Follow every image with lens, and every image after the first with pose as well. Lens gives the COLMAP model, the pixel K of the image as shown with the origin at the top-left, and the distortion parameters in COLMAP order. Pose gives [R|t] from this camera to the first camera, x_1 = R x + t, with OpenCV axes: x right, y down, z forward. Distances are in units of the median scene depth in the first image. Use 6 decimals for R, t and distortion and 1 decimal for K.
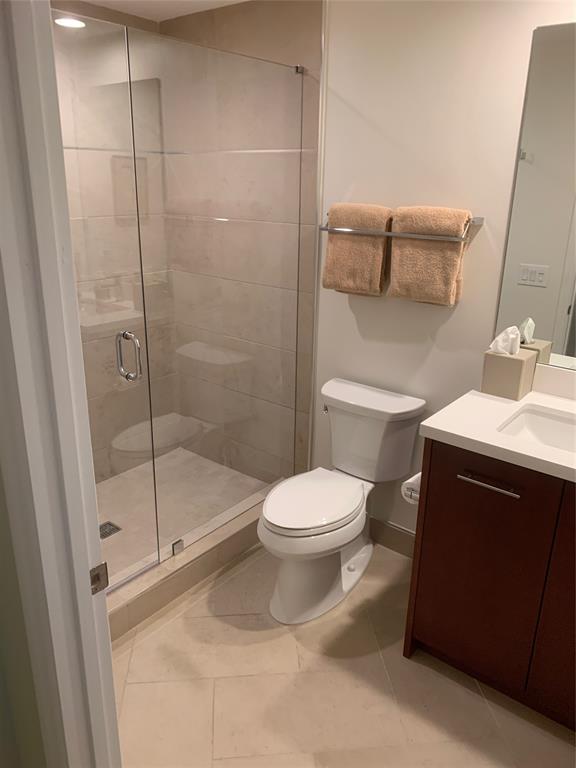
lens RADIAL K [[594.8, 0, 284.9], [0, 594.8, 381.9], [0, 0, 1]] dist [0.045803, -0.060955]
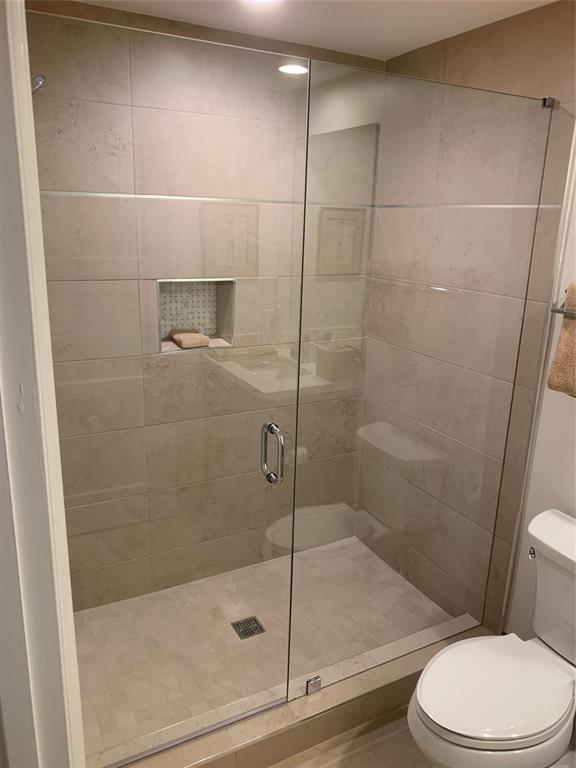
lens RADIAL K [[594.8, 0, 284.9], [0, 594.8, 381.9], [0, 0, 1]] dist [0.045803, -0.060955]
pose [[0.921282, 0.116011, -0.371189, 0.035007], [-0.139916, 0.989433, -0.038032, -0.084234], [0.362855, 0.086974, 0.927778, 0.180881]]
